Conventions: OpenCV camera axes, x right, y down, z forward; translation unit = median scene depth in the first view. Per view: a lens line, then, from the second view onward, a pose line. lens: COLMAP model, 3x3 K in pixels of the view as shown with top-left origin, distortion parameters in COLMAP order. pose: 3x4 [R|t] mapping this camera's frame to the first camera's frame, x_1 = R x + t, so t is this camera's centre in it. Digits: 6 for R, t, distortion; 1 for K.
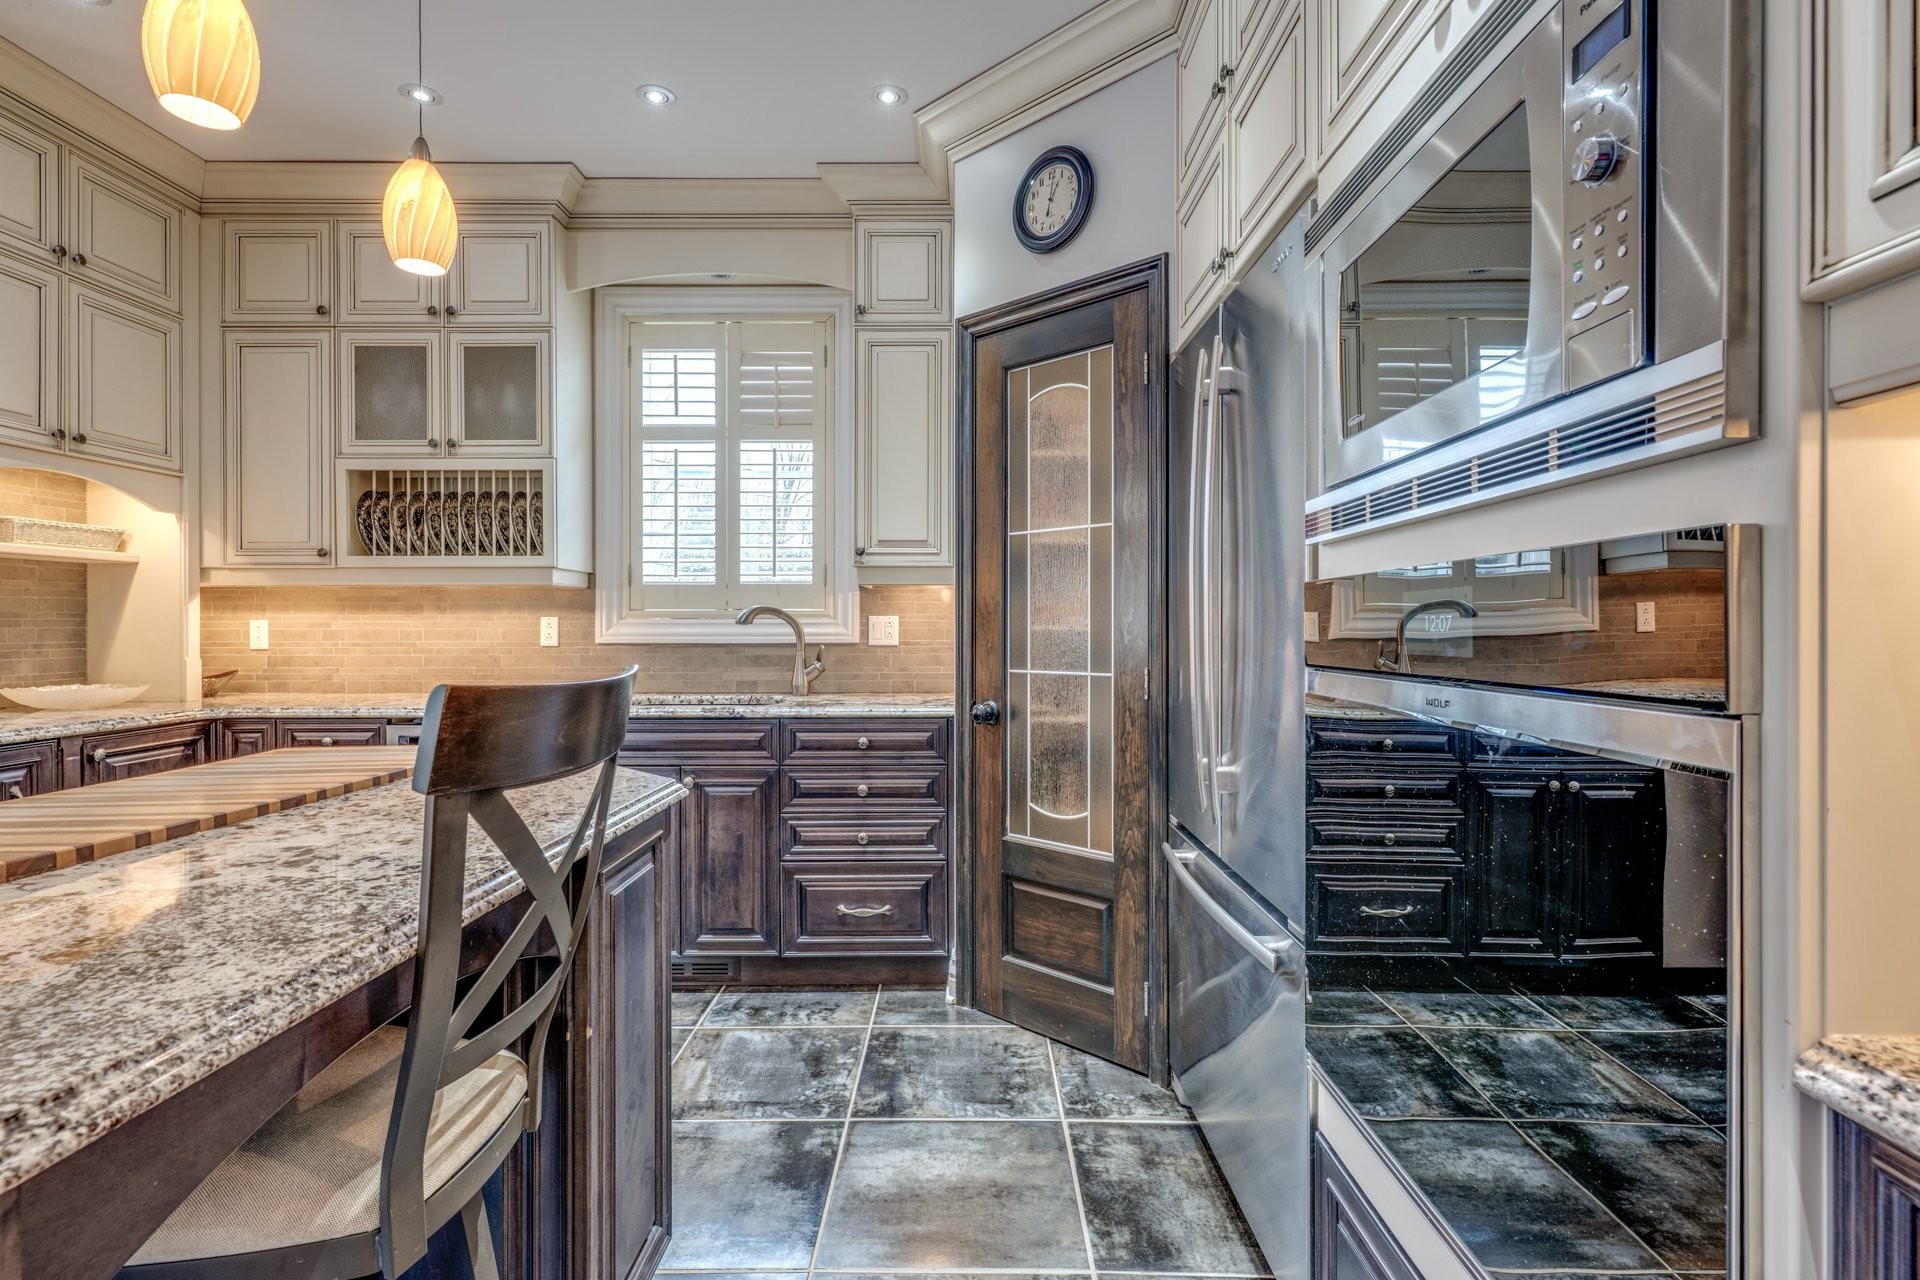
lens RADIAL K [[902.2, 0, 963.5], [0, 902.2, 630.0], [0, 0, 1]] dist [0.000714, 0.000796]
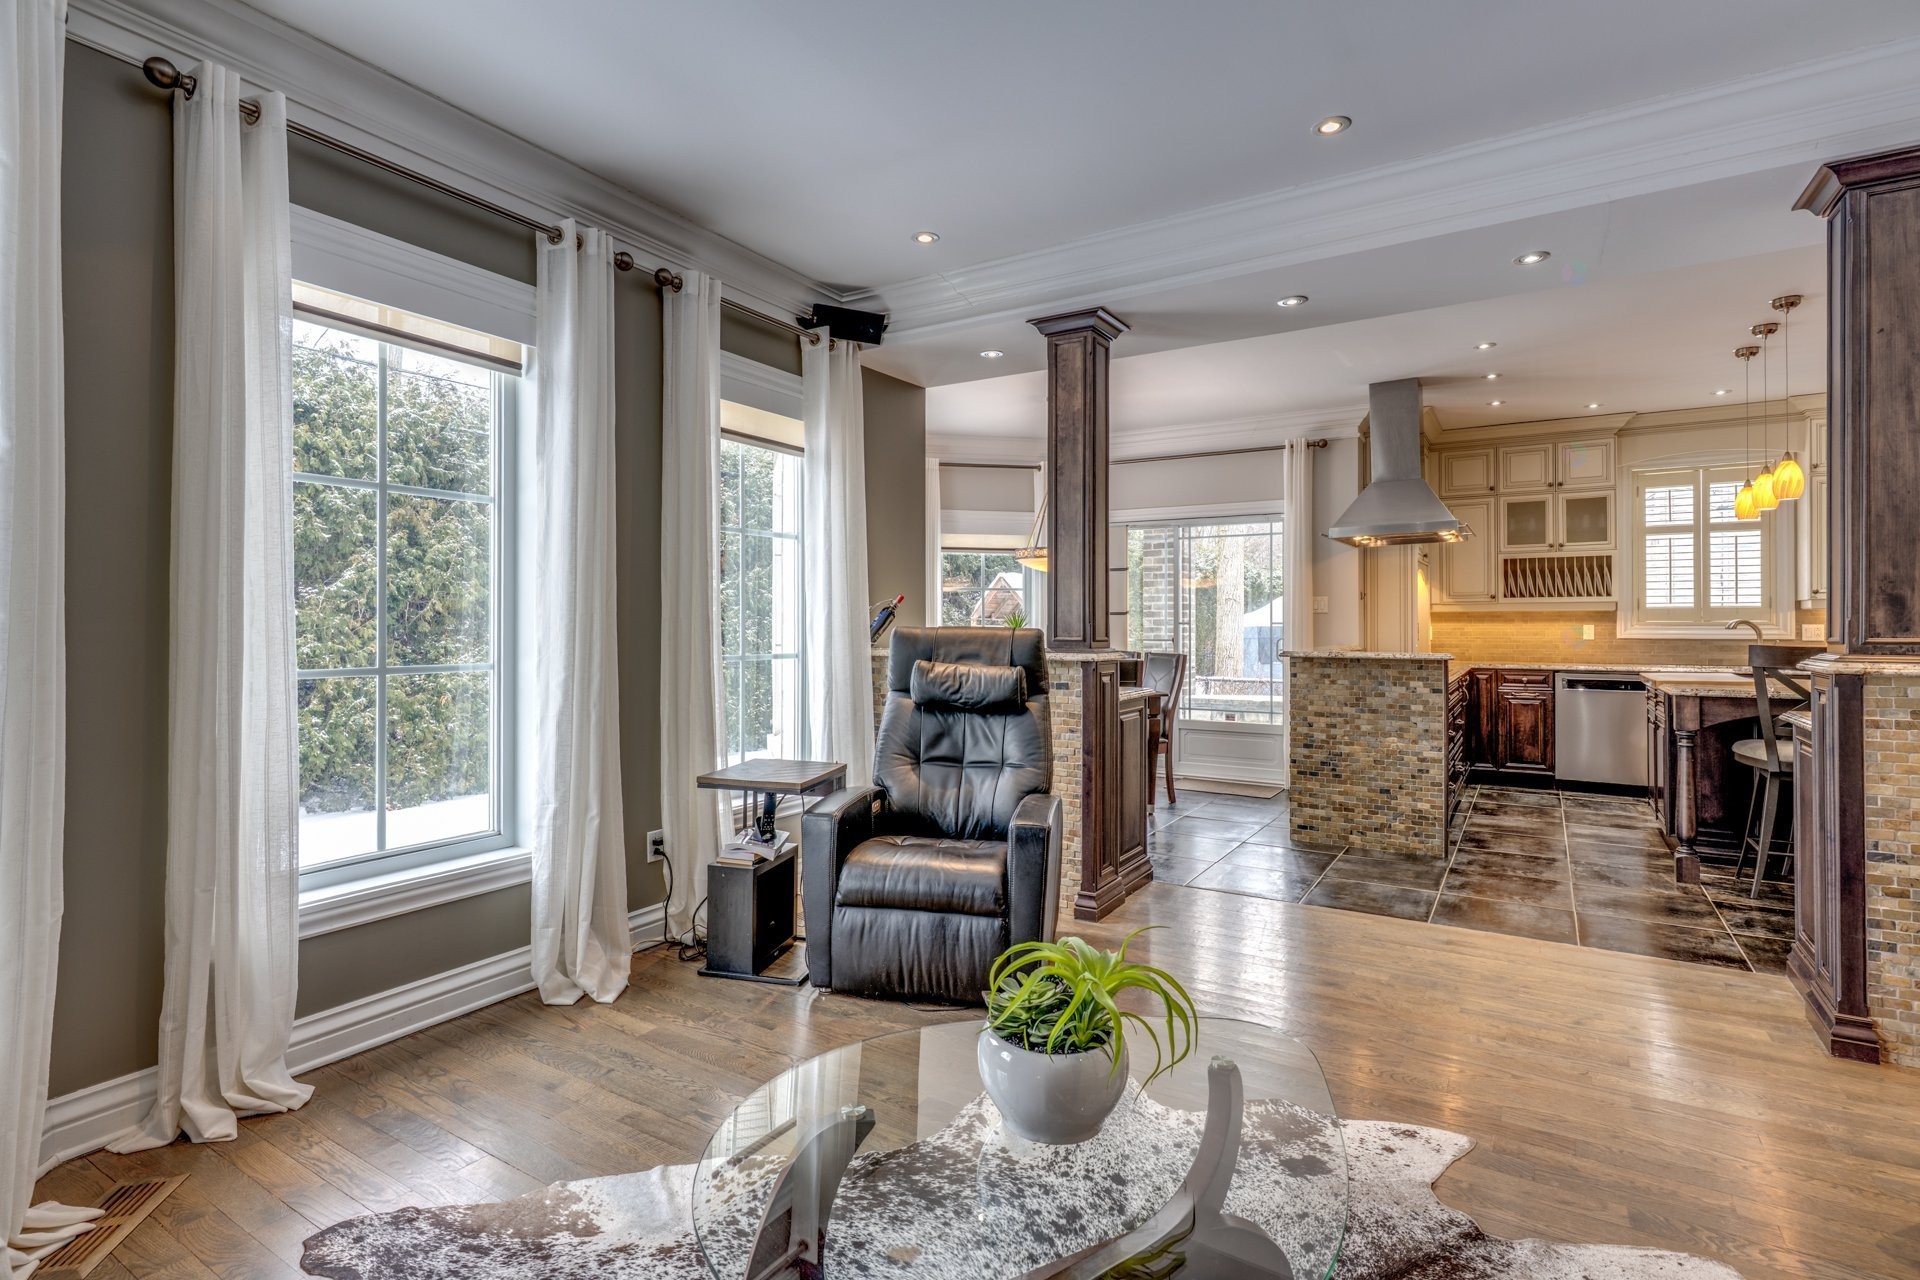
lens RADIAL K [[937.5, 0, 950.6], [0, 937.5, 618.1], [0, 0, 1]] dist [0.000582, 0.002146]
pose [[0.851292, -0.004349, -0.524674, -0.631973], [-0.000714, 0.999955, -0.009447, -0.010277], [0.524691, 0.008417, 0.851251, -1.668747]]
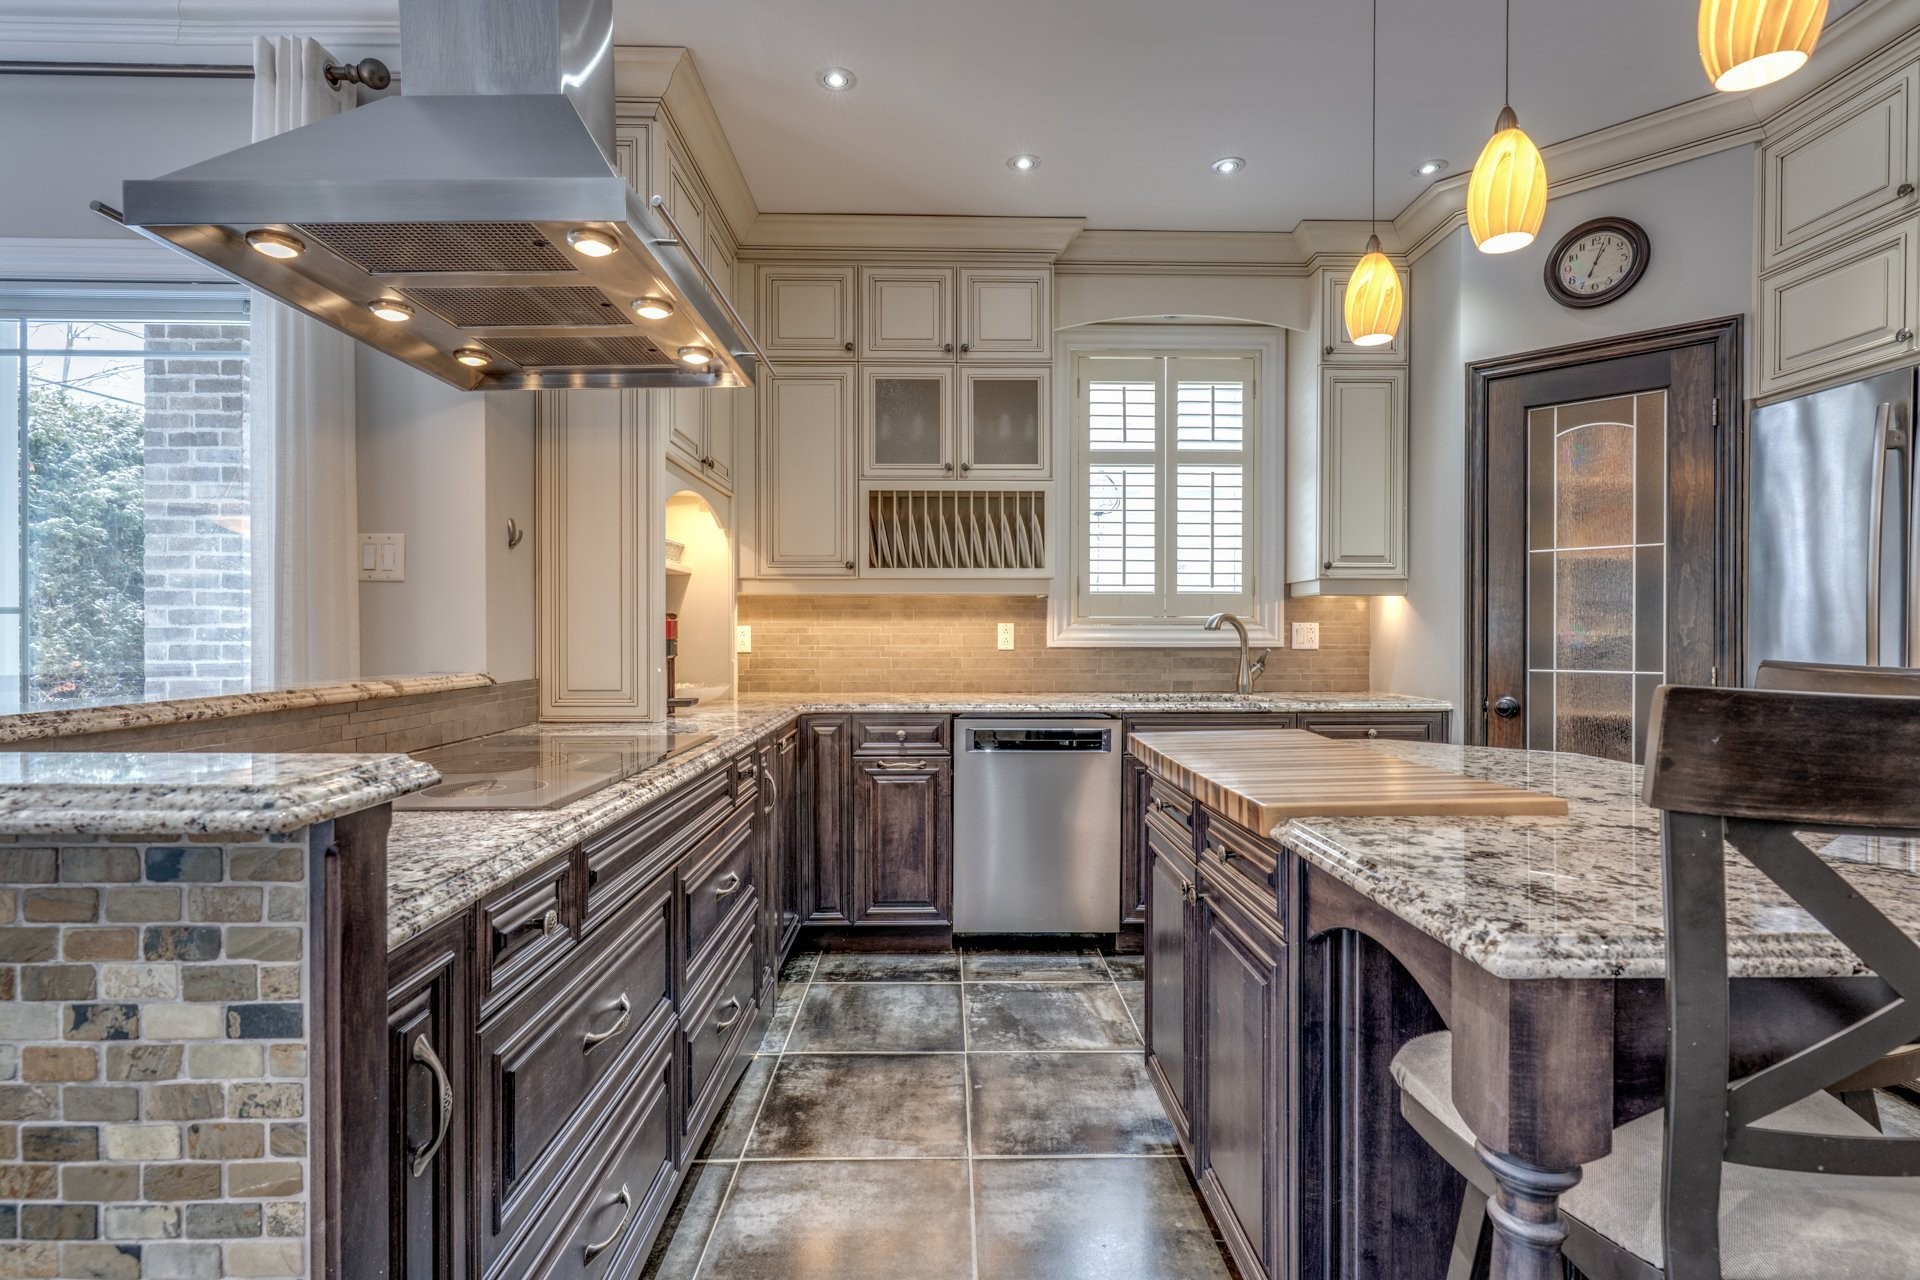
lens RADIAL K [[895.7, 0, 960.0], [0, 895.7, 640.0], [0, 0, 1]] dist [-0.000074, 0.000868]
pose [[0.999716, 0.000443, 0.023822, -0.597835], [-0.000537, 0.999992, 0.003947, 0.001957], [-0.023820, -0.003959, 0.999708, -0.105401]]
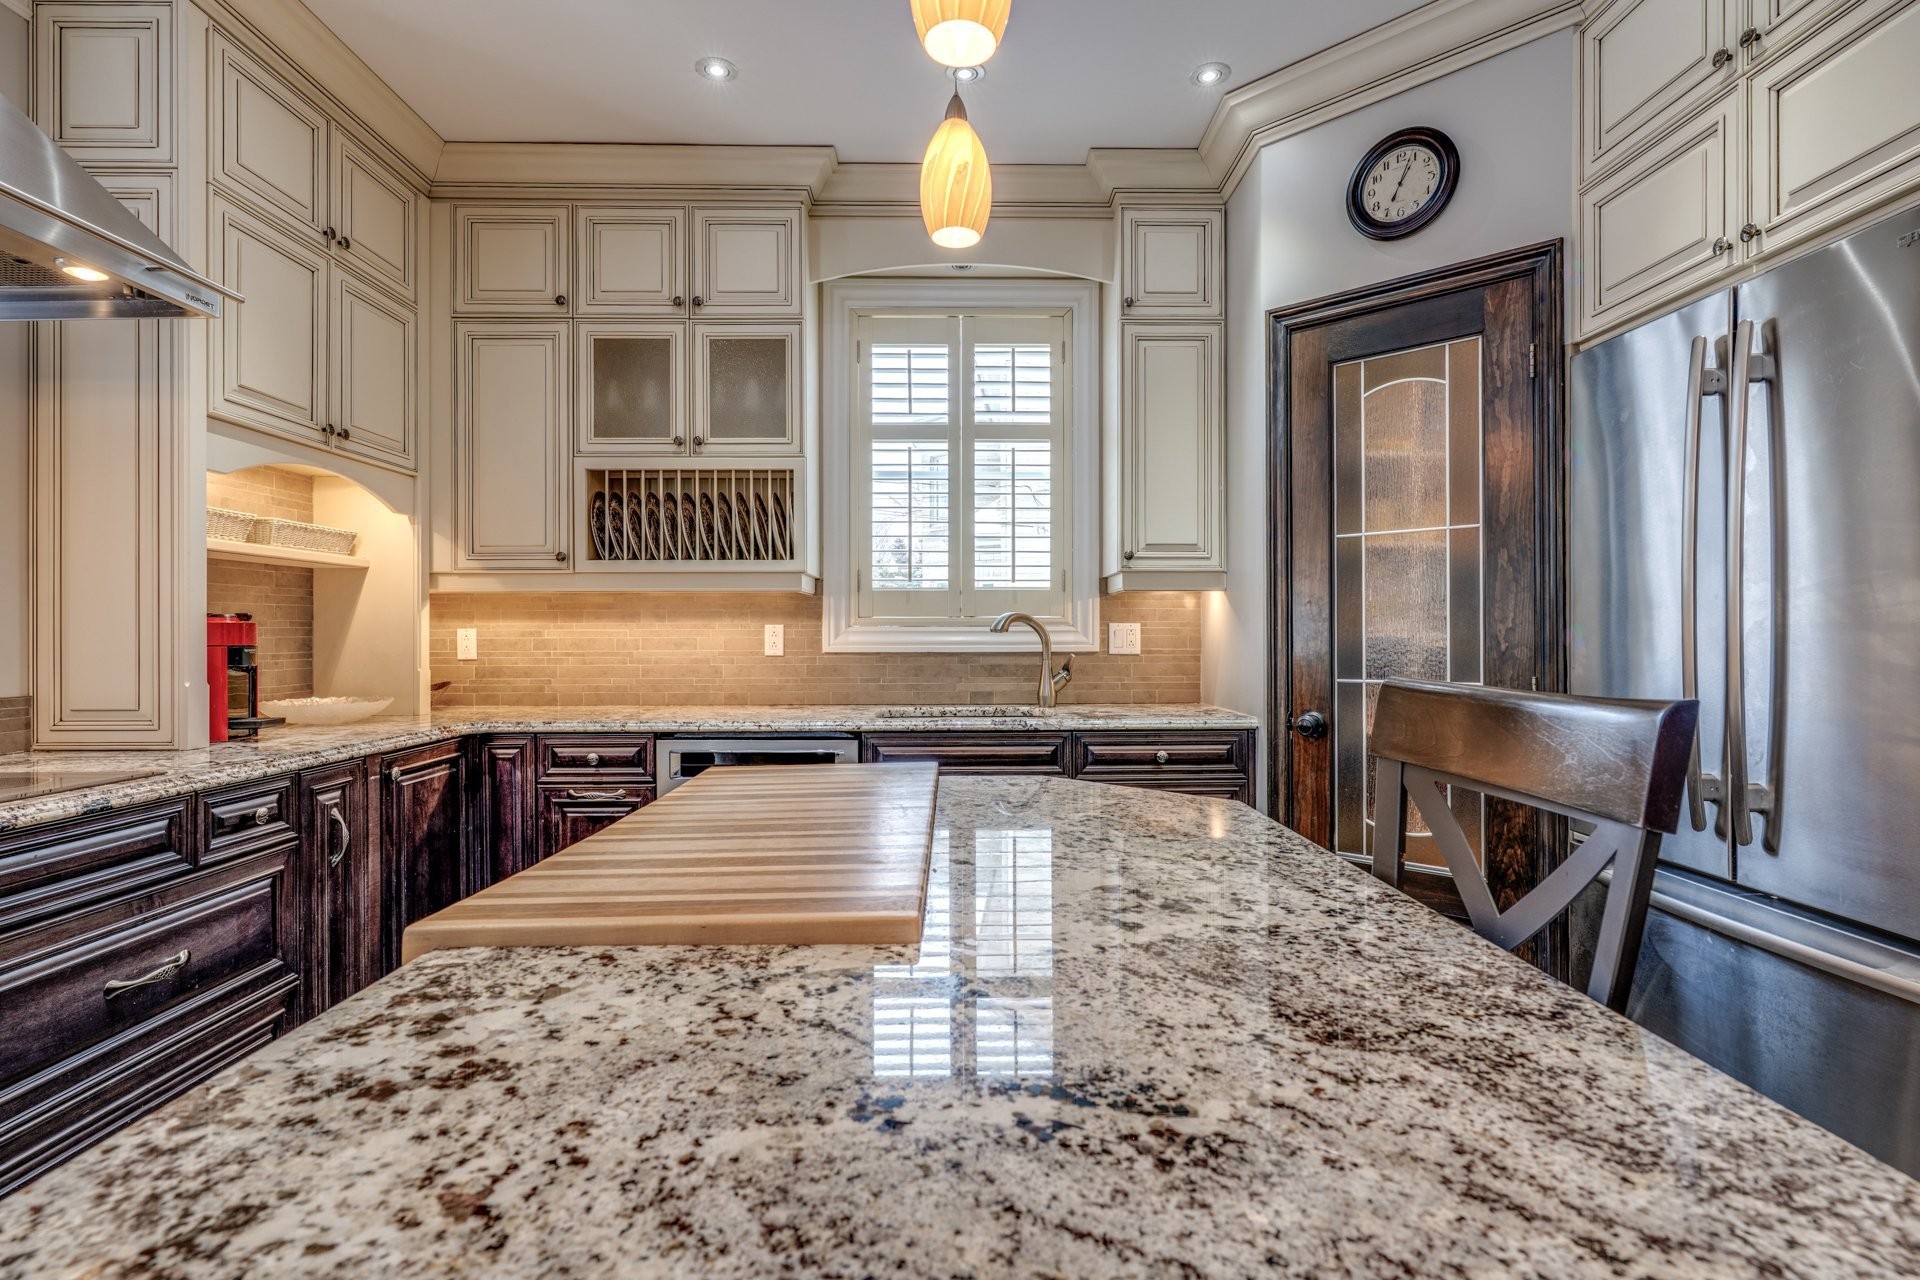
lens RADIAL K [[908.1, 0, 964.1], [0, 908.1, 634.1], [0, 0, 1]] dist [-0.001054, 0.002348]
pose [[0.999829, -0.001905, 0.018398, -0.305598], [0.001999, 0.999985, -0.005092, 0.000615], [-0.018388, 0.005128, 0.999818, 0.044358]]
